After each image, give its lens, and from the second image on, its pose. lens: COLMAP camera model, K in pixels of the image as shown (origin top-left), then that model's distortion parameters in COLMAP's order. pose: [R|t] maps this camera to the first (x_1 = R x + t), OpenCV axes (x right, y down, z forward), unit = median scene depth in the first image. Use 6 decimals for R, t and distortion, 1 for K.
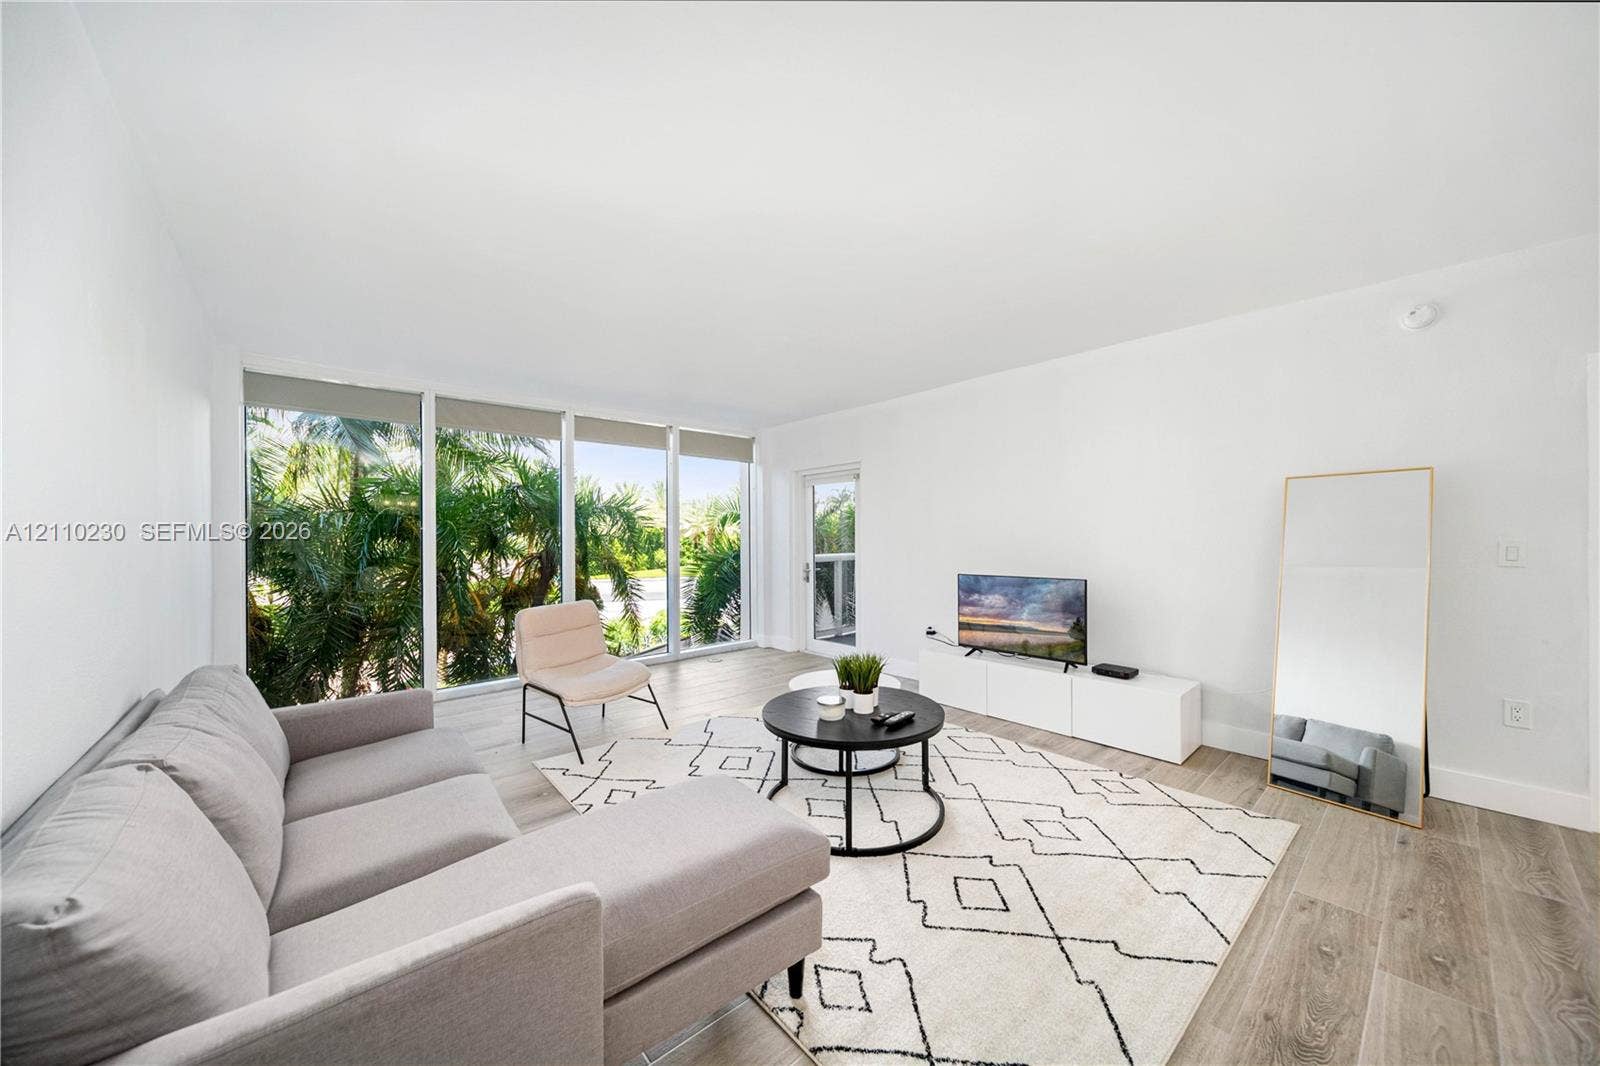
lens RADIAL K [[593.1, 0, 793.8], [0, 593.1, 528.8], [0, 0, 1]] dist [-0.001114, -0.000977]
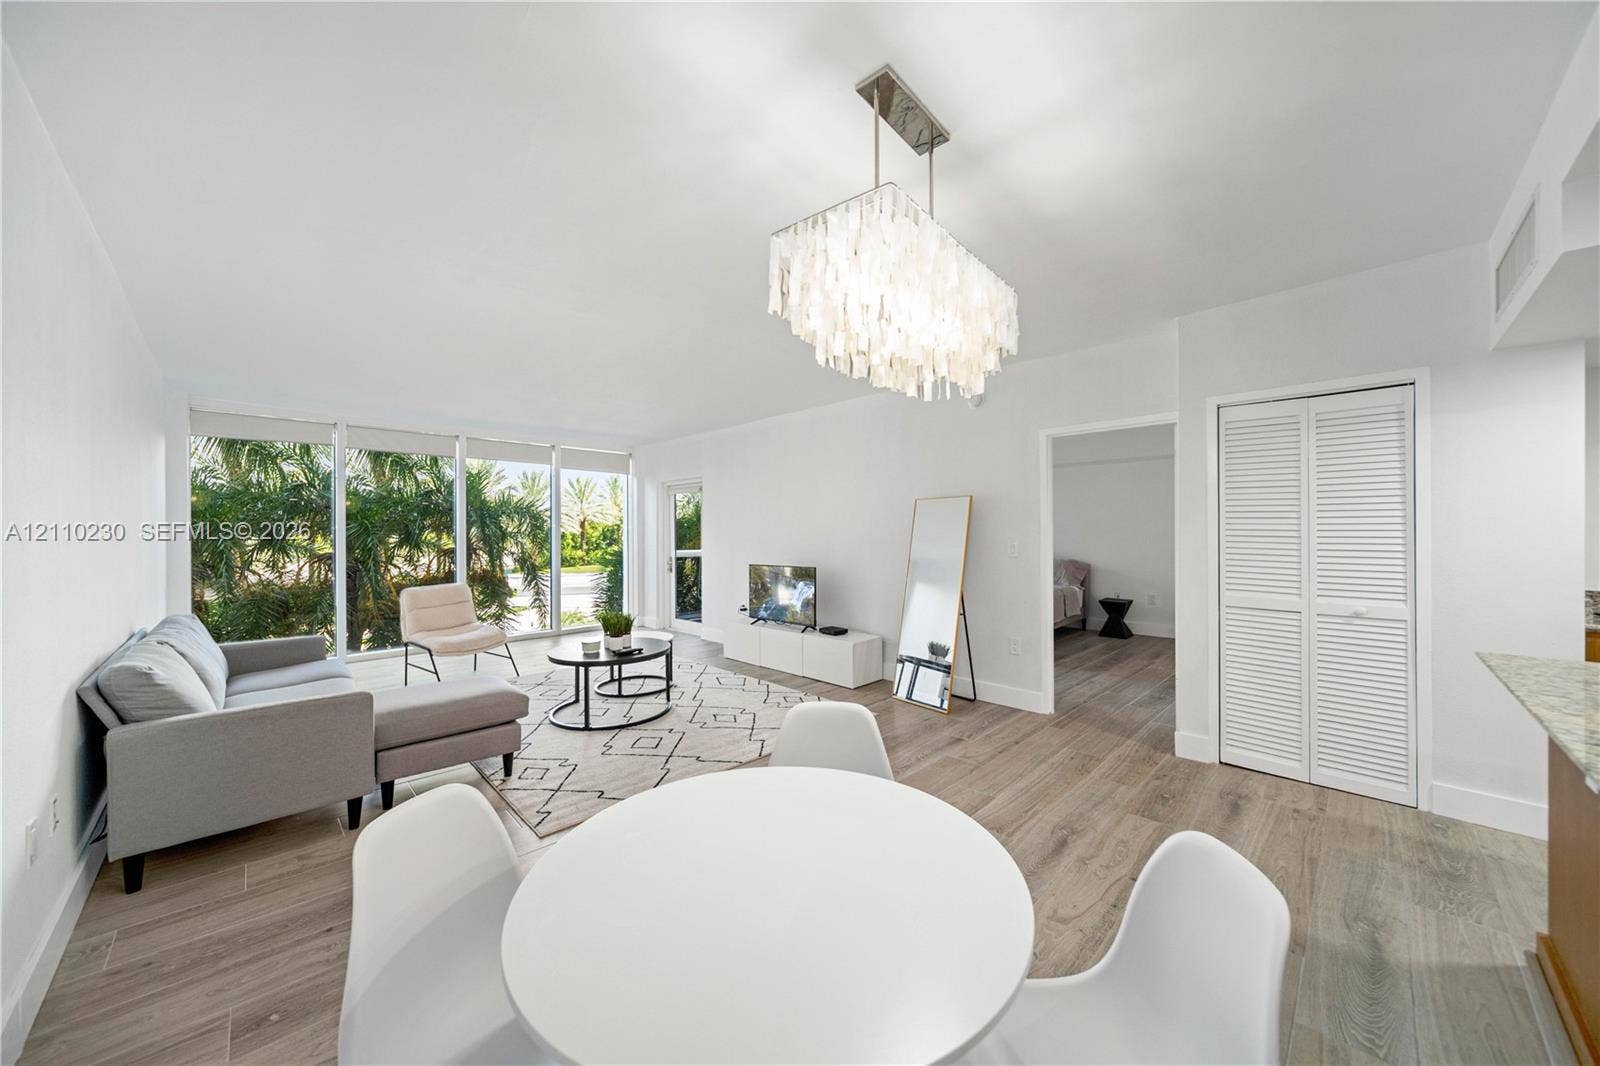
lens RADIAL K [[561.0, 0, 769.8], [0, 561.0, 536.0], [0, 0, 1]] dist [-0.000918, -0.000032]
pose [[0.997543, 0.005605, 0.069832, 0.287845], [-0.006760, 0.999844, 0.016311, -0.012929], [-0.069730, -0.016743, 0.997425, -0.347186]]
